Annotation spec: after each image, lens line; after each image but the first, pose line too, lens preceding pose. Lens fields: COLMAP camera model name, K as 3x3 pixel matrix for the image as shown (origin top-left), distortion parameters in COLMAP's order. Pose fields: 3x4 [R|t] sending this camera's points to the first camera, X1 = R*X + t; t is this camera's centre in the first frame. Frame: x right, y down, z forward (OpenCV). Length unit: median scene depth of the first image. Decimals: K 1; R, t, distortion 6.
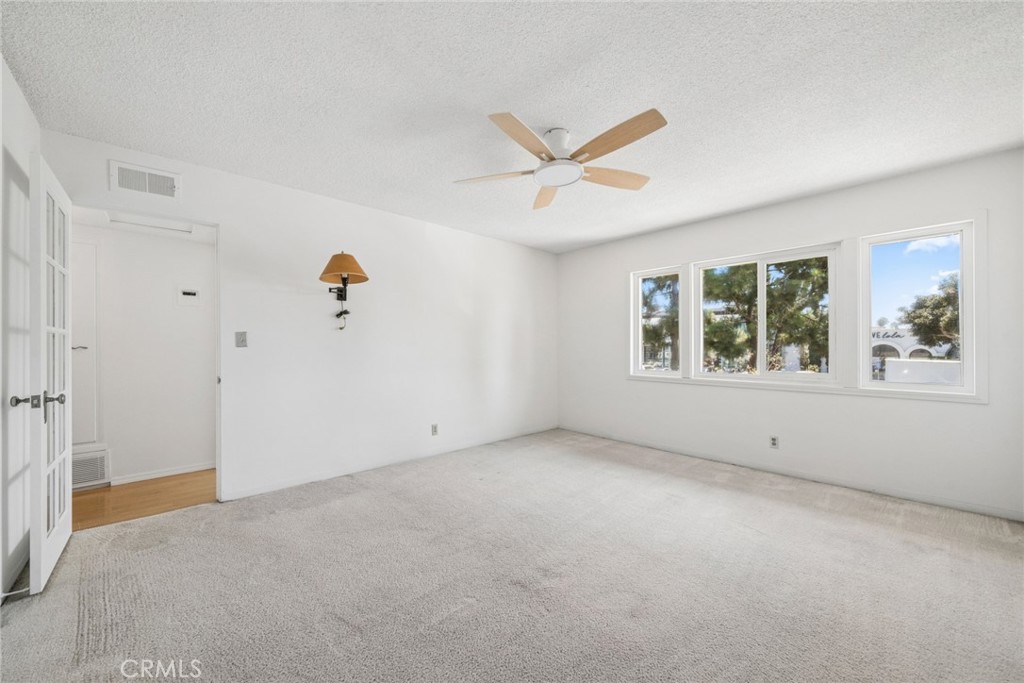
lens RADIAL K [[390.6, 0, 510.0], [0, 390.6, 345.8], [0, 0, 1]] dist [0.000387, 0.000004]
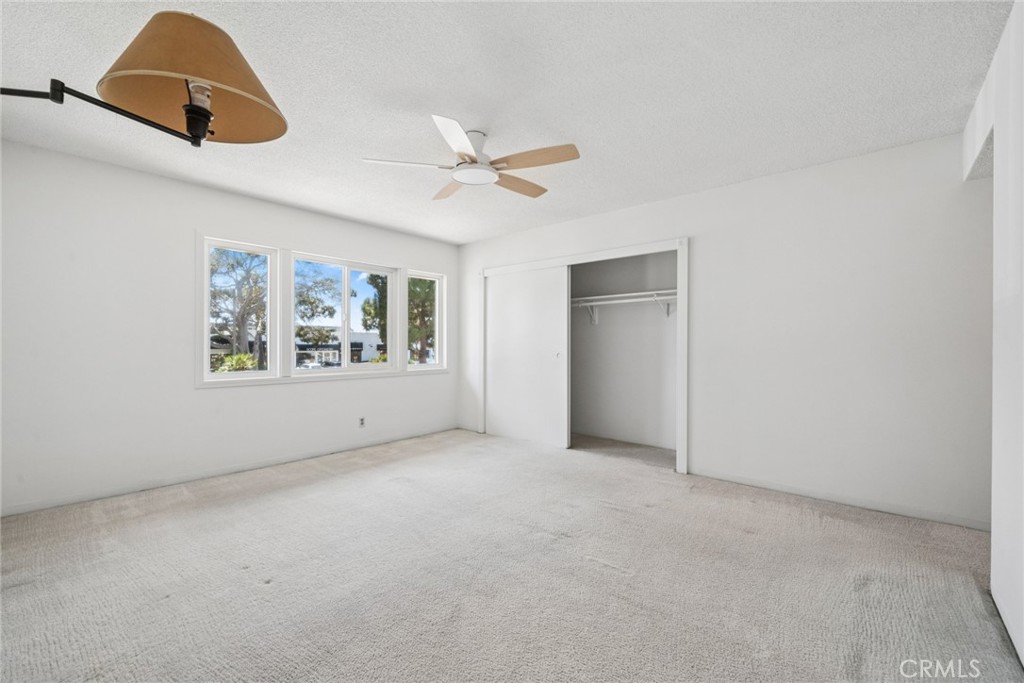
lens RADIAL K [[423.1, 0, 513.4], [0, 423.1, 341.0], [0, 0, 1]] dist [-0.000885, -0.000062]
pose [[-0.103122, 0.003996, 0.994661, -0.665545], [-0.002897, 0.999986, -0.004318, 0.001674], [-0.994665, -0.003327, -0.103109, 0.672737]]
